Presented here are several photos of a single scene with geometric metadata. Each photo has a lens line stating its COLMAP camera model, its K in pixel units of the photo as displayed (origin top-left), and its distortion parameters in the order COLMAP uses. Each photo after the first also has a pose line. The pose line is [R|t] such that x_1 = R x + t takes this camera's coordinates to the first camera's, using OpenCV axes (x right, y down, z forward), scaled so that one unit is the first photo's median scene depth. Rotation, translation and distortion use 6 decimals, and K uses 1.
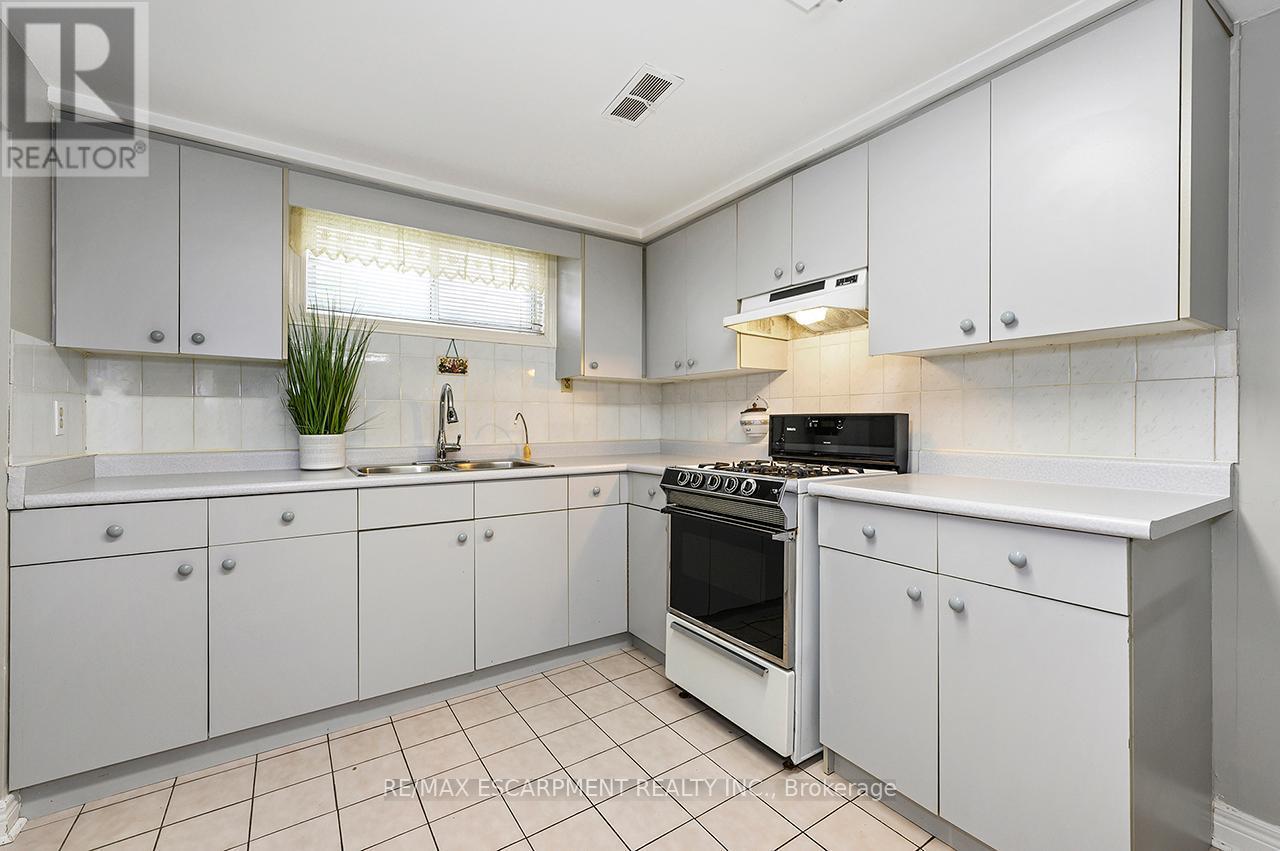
lens RADIAL K [[524.4, 0, 668.7], [0, 524.4, 423.5], [0, 0, 1]] dist [0.000785, -0.000514]
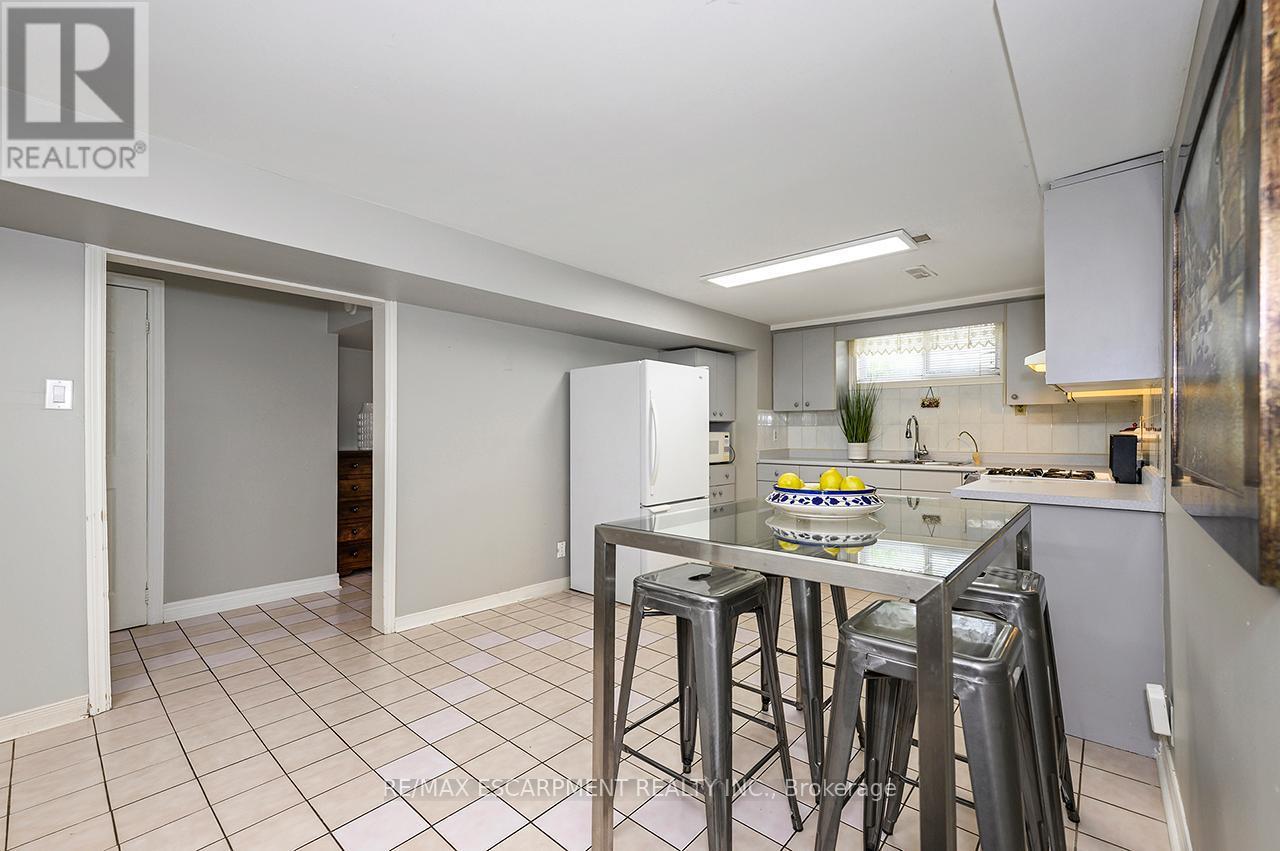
lens RADIAL K [[524.4, 0, 634.6], [0, 524.4, 432.7], [0, 0, 1]] dist [0.000785, -0.000514]
pose [[0.237080, 0.001732, -0.971488, 1.254660], [0.000662, 0.999998, 0.001945, -0.026723], [0.971490, -0.001104, 0.237079, -0.381508]]
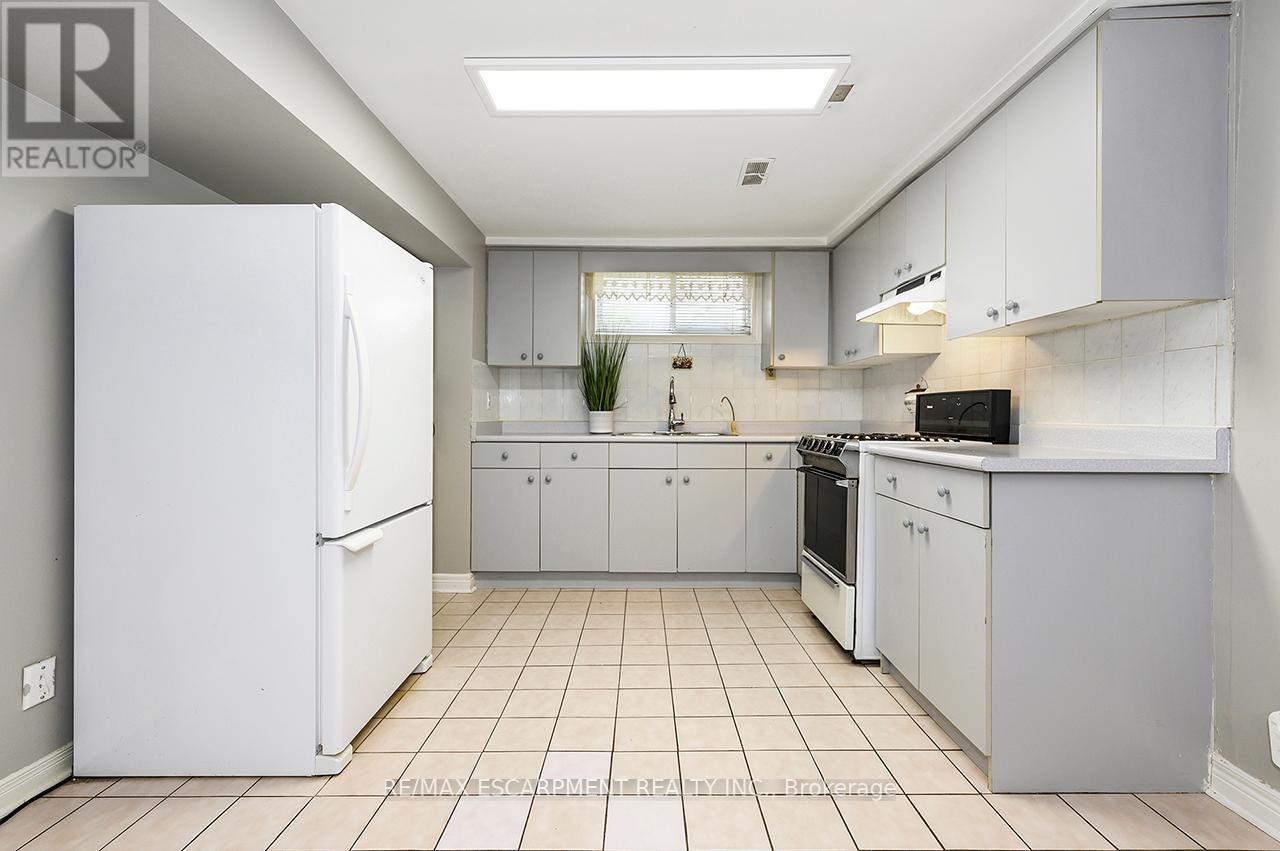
lens RADIAL K [[564.1, 0, 644.6], [0, 564.1, 417.5], [0, 0, 1]] dist [0.000731, 0.000266]
pose [[0.817267, 0.006961, -0.576217, 0.466444], [-0.005371, 0.999976, 0.004463, 0.033867], [0.576234, -0.000552, 0.817285, -0.343320]]
